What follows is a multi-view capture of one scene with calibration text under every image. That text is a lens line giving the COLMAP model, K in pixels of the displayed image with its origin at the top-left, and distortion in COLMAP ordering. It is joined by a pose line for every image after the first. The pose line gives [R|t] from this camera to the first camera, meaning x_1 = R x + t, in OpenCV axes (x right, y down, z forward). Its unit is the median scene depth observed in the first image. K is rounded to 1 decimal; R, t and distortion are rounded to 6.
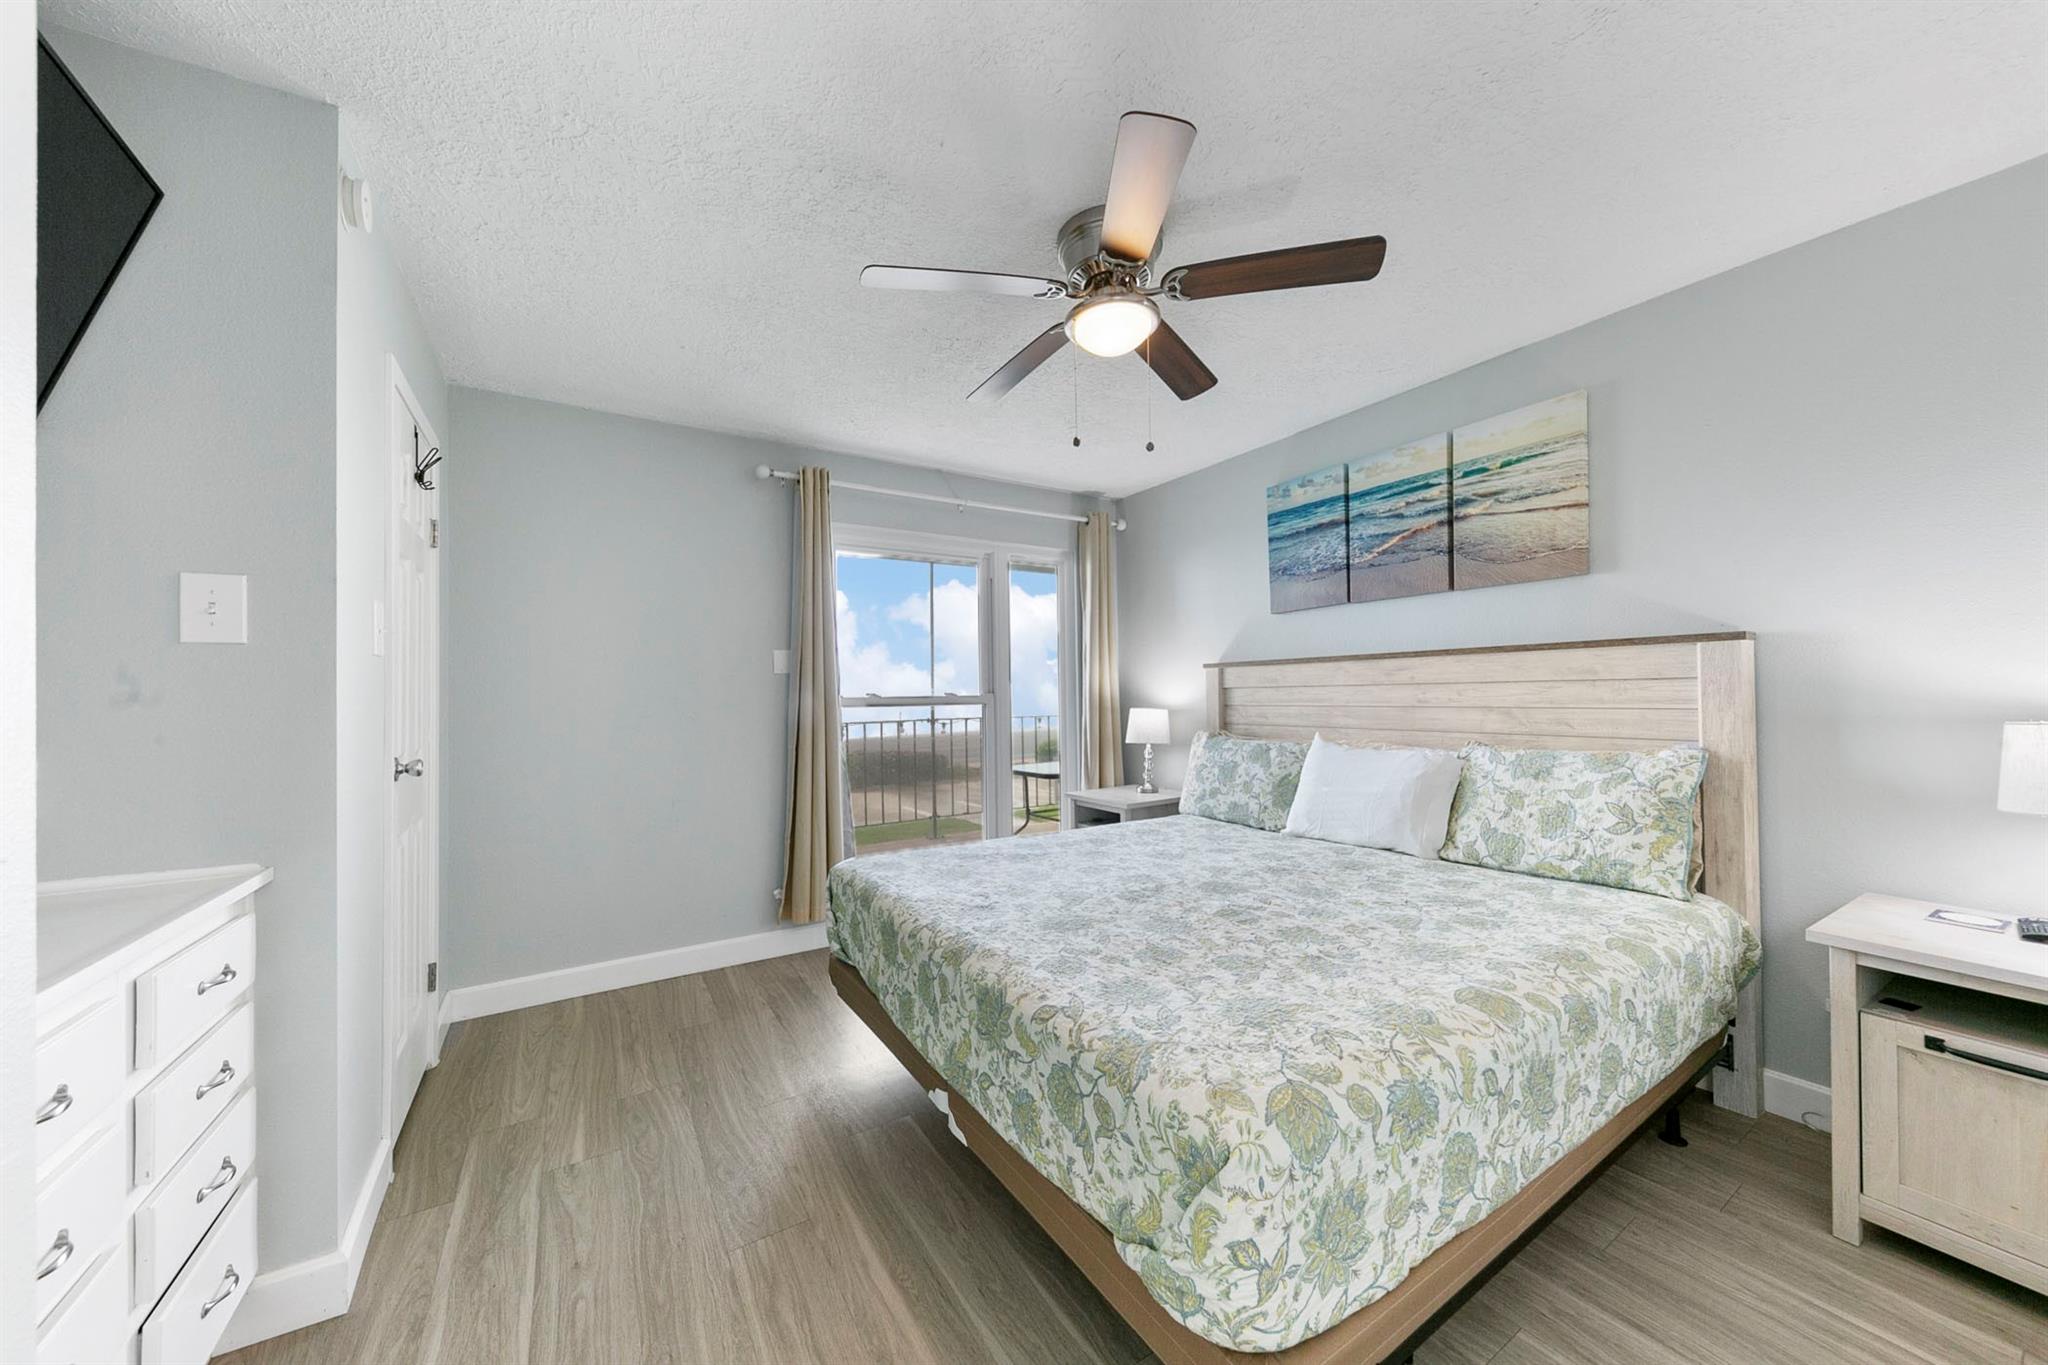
lens RADIAL K [[708.3, 0, 1021.2], [0, 708.3, 688.5], [0, 0, 1]] dist [0.007462, -0.001633]
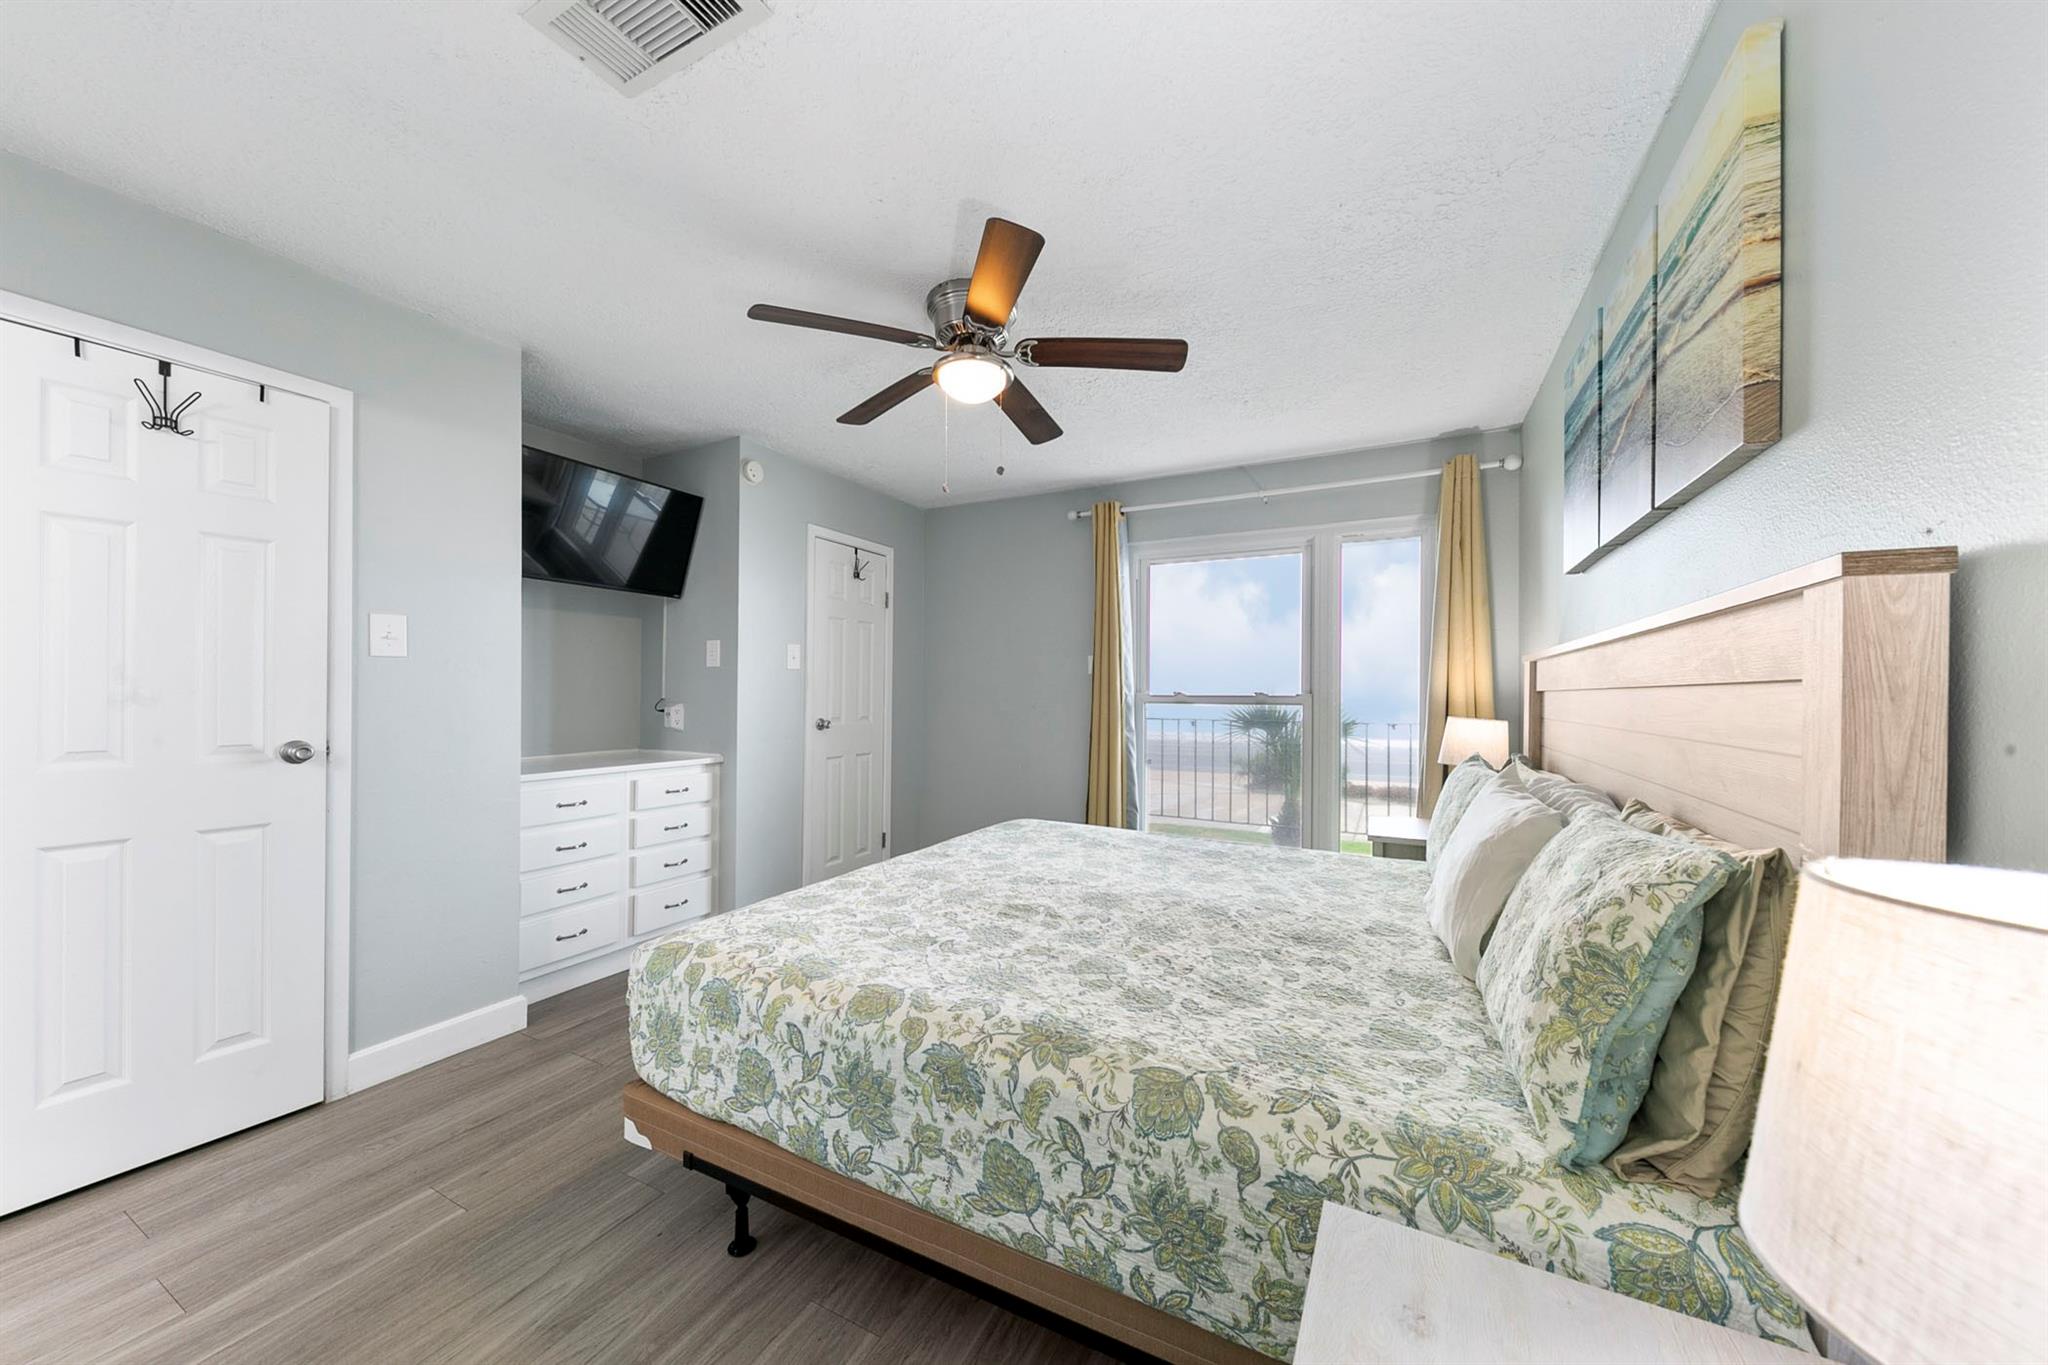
lens RADIAL K [[708.3, 0, 1021.2], [0, 708.3, 688.5], [0, 0, 1]] dist [0.007462, -0.001633]
pose [[0.503421, 0.011138, -0.863969, 0.825199], [-0.006872, 0.999937, 0.008886, -0.008034], [0.864014, 0.001464, 0.503466, 0.336182]]
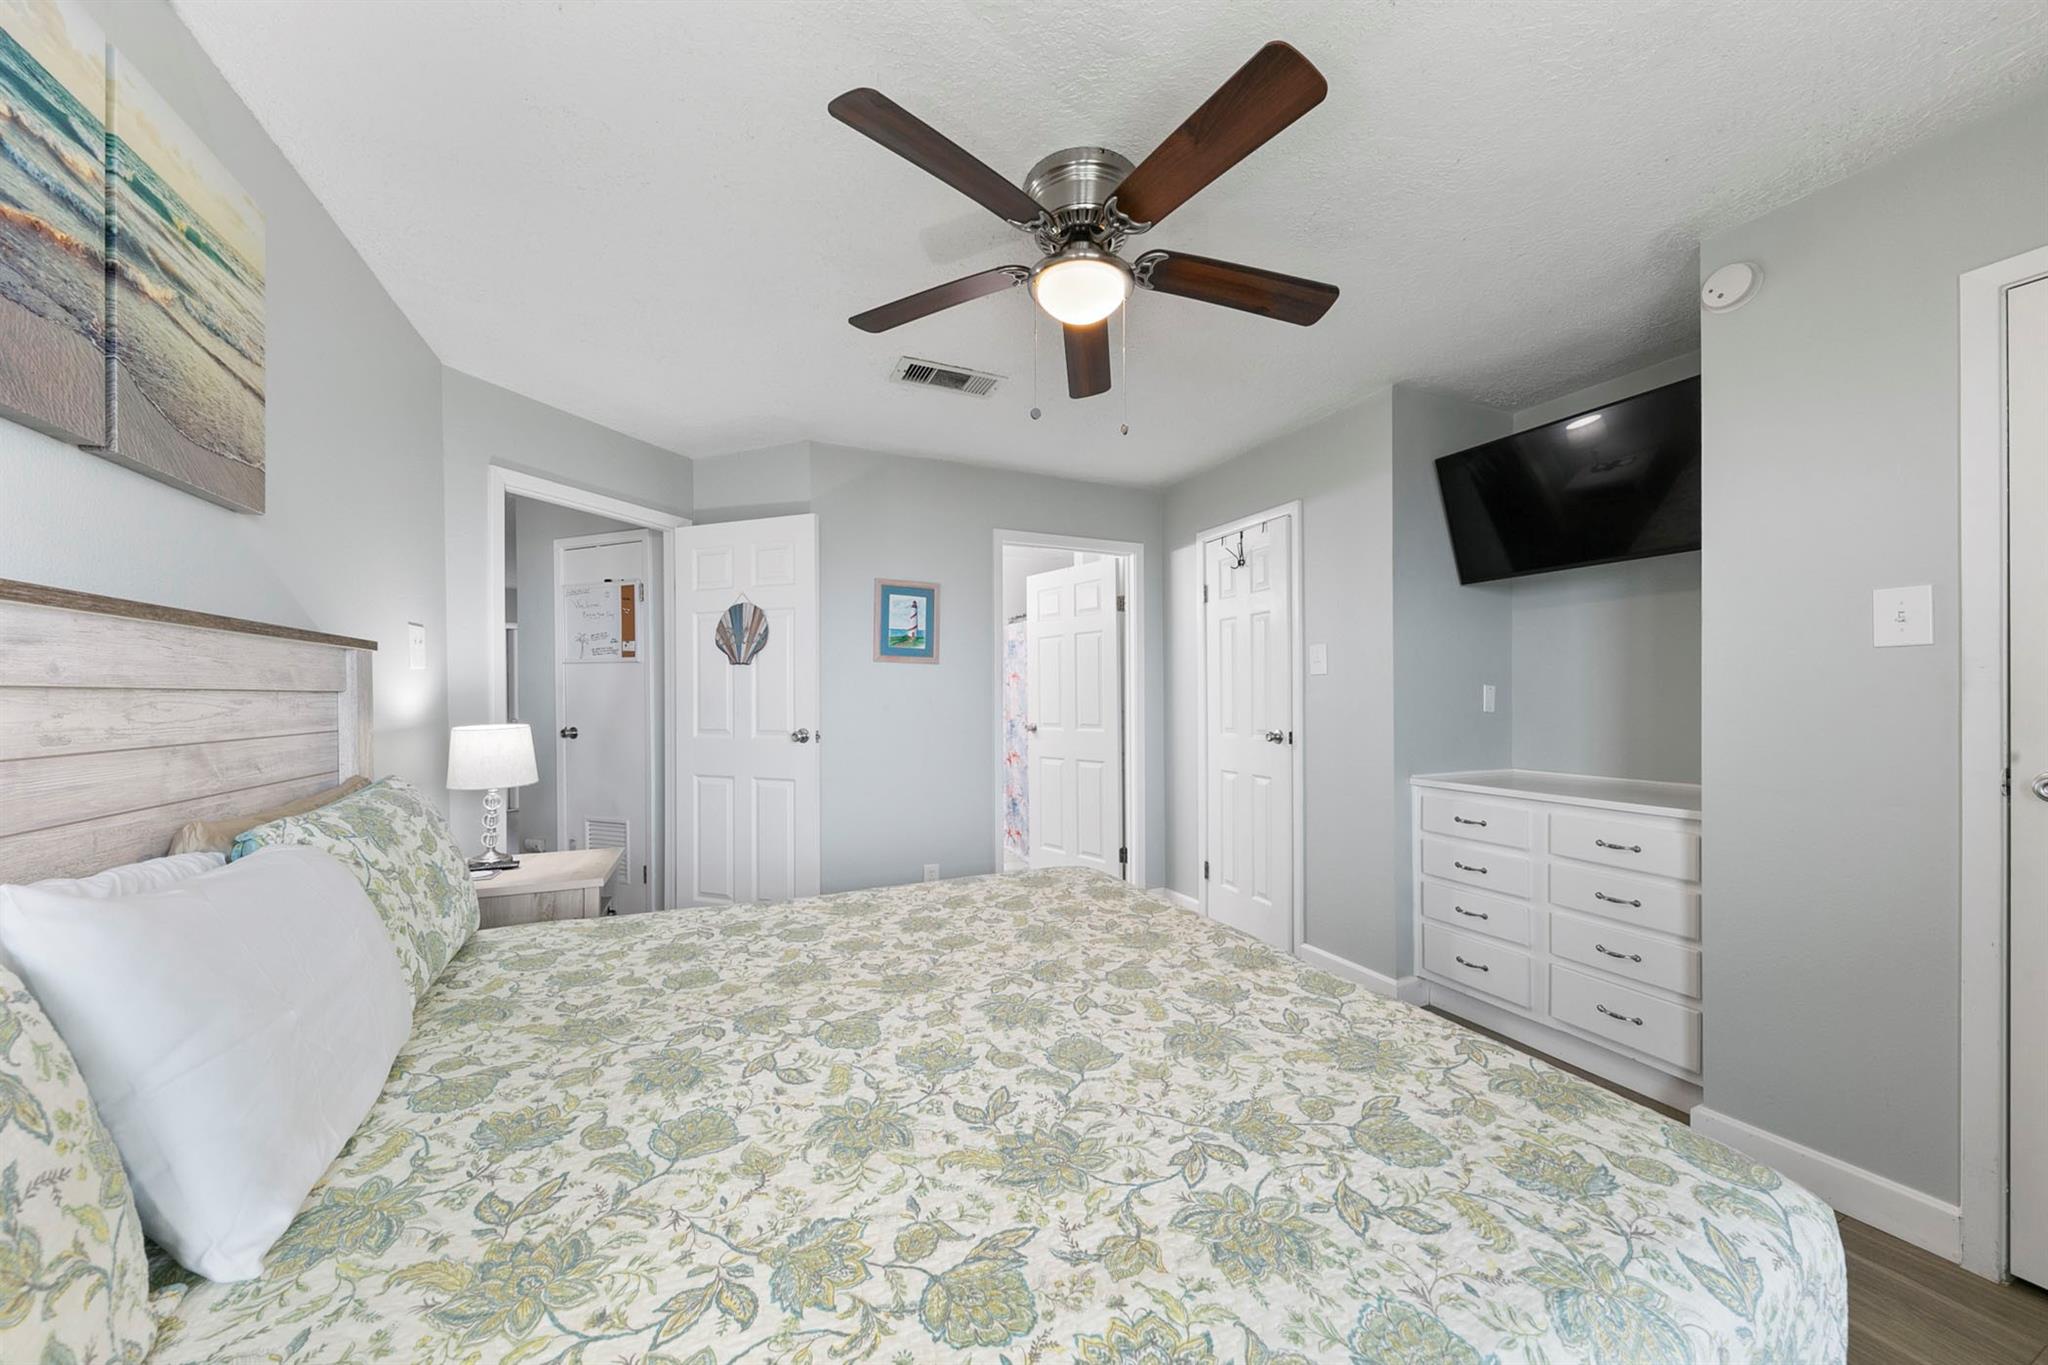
lens RADIAL K [[705.5, 0, 1020.7], [0, 705.5, 699.6], [0, 0, 1]] dist [0.001150, -0.001663]
pose [[-0.990734, 0.017972, 0.134622, 0.064875], [0.017397, 0.999834, -0.005450, 0.008797], [-0.134698, -0.003057, -0.990882, 1.313720]]
